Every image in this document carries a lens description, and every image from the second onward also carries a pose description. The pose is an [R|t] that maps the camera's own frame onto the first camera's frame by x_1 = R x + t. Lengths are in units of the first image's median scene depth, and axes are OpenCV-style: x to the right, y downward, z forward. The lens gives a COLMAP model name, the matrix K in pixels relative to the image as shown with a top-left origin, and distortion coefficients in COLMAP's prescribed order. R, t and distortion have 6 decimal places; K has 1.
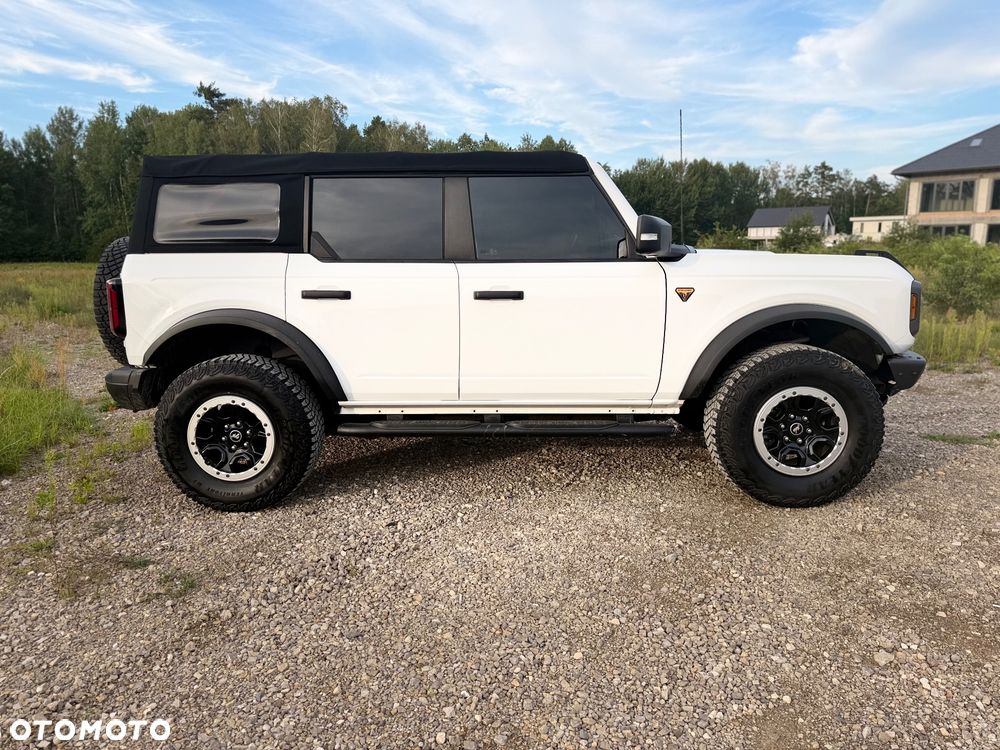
lens RADIAL K [[707.8, 0, 497.4], [0, 707.8, 379.7], [0, 0, 1]] dist [0.037787, -0.038755]
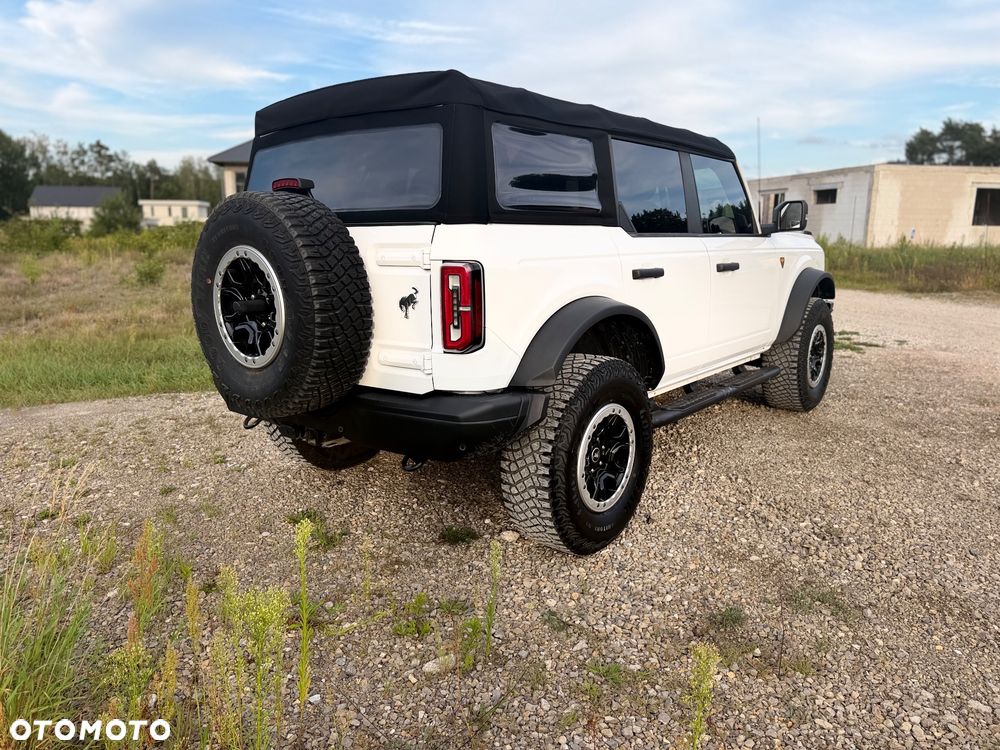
lens RADIAL K [[707.8, 0, 505.0], [0, 707.8, 361.2], [0, 0, 1]] dist [0.037787, -0.038755]
pose [[0.589184, -0.135633, 0.796533, -0.066526], [0.137777, 0.988237, 0.066365, -0.005823], [-0.796165, 0.070642, 0.600941, 0.037835]]
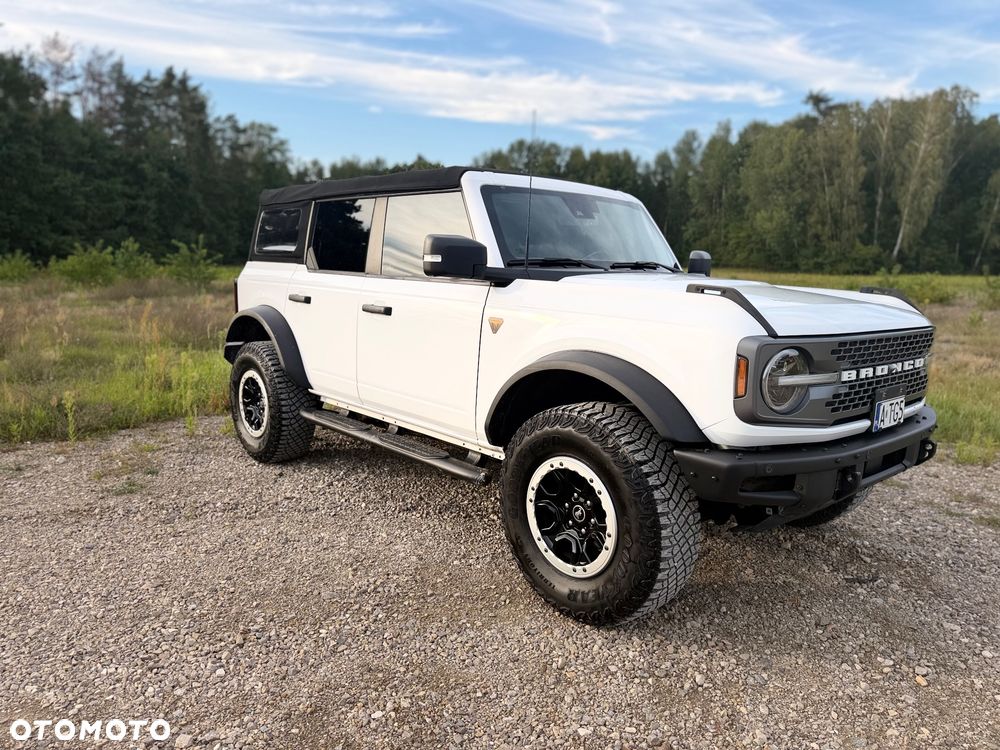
lens RADIAL K [[707.8, 0, 499.8], [0, 707.8, 380.9], [0, 0, 1]] dist [0.037787, -0.038755]
pose [[0.703960, 0.144763, -0.695330, 0.053039], [-0.150638, 0.987167, 0.053014, -0.006039], [0.694081, 0.067423, 0.716732, 0.023513]]
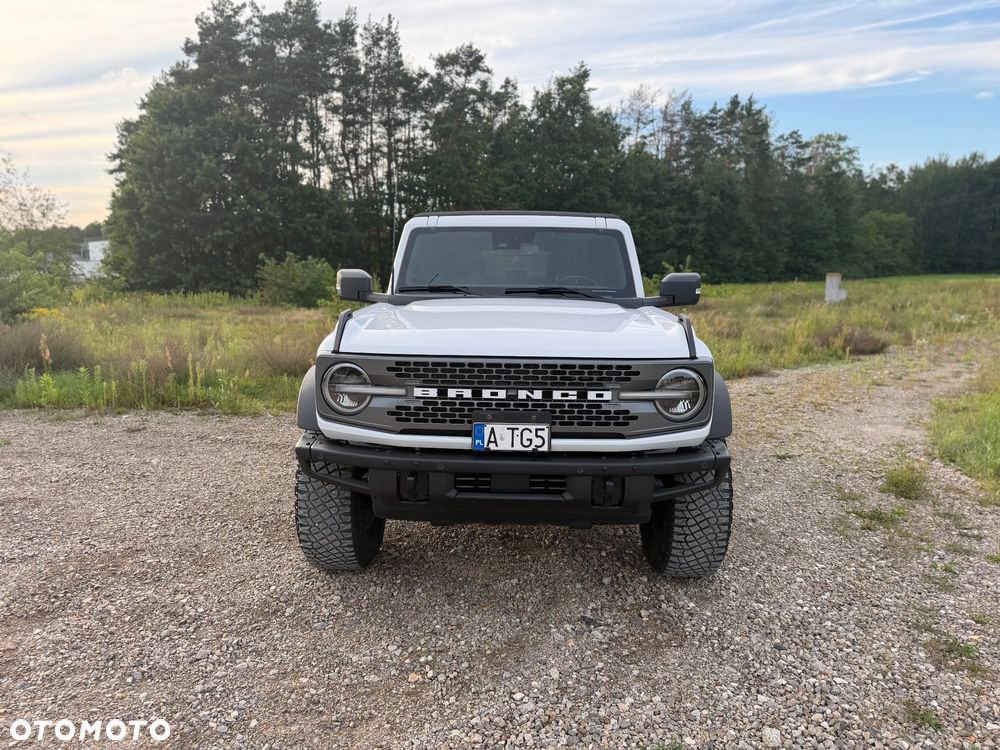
lens RADIAL K [[707.8, 0, 506.7], [0, 707.8, 390.1], [0, 0, 1]] dist [0.037787, -0.038755]
pose [[0.036887, 0.177469, -0.983435, 0.084798], [-0.171715, 0.970593, 0.168711, -0.016309], [0.984456, 0.162647, 0.066276, 0.070493]]
